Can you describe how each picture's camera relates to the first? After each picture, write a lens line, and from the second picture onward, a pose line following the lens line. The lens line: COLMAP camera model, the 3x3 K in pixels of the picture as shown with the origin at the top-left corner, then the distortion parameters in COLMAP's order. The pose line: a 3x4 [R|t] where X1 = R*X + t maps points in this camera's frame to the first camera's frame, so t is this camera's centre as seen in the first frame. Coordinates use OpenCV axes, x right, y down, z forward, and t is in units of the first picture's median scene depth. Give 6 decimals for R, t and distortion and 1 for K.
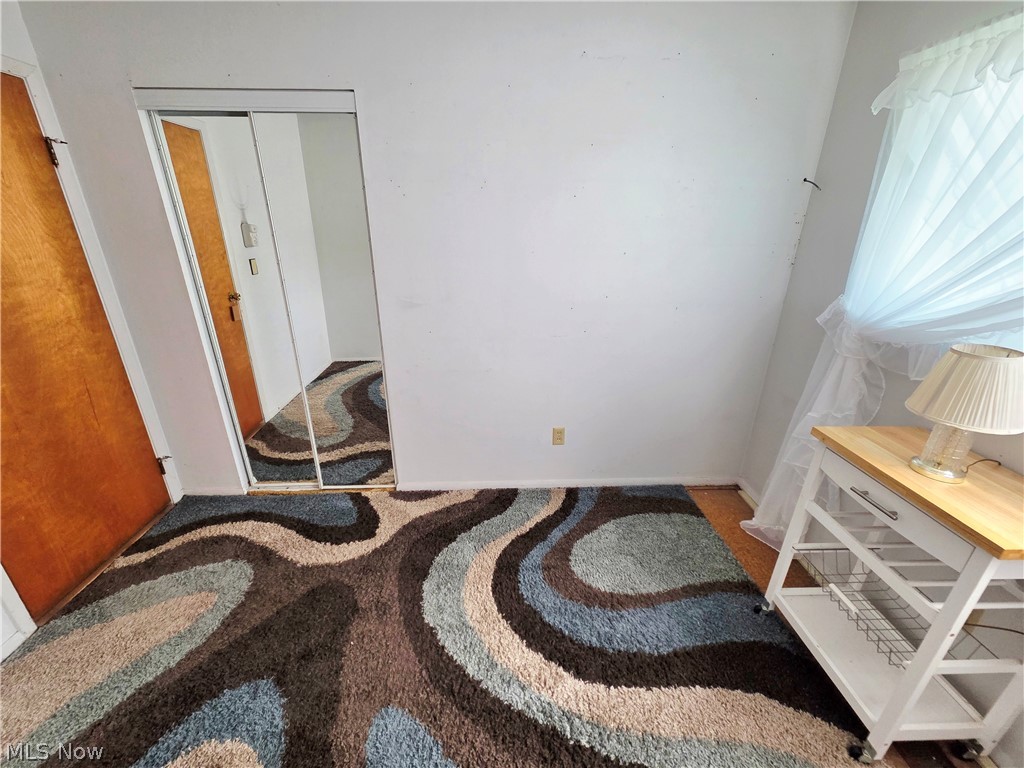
lens RADIAL K [[418.8, 0, 514.1], [0, 418.8, 387.1], [0, 0, 1]] dist [0.005014, -0.001797]
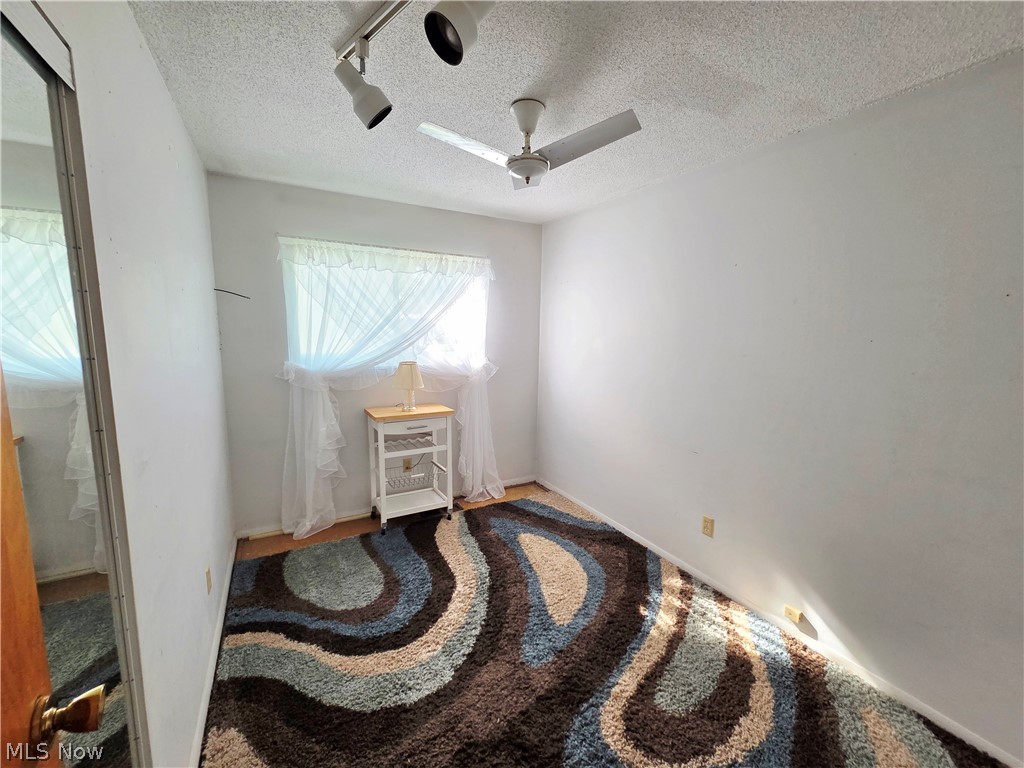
lens RADIAL K [[418.8, 0, 515.6], [0, 418.8, 385.0], [0, 0, 1]] dist [0.005014, -0.001797]
pose [[-0.461946, -0.129768, 0.877363, -1.066809], [0.313232, 0.901619, 0.298277, -0.350346], [-0.829754, 0.412607, -0.375852, 0.922320]]
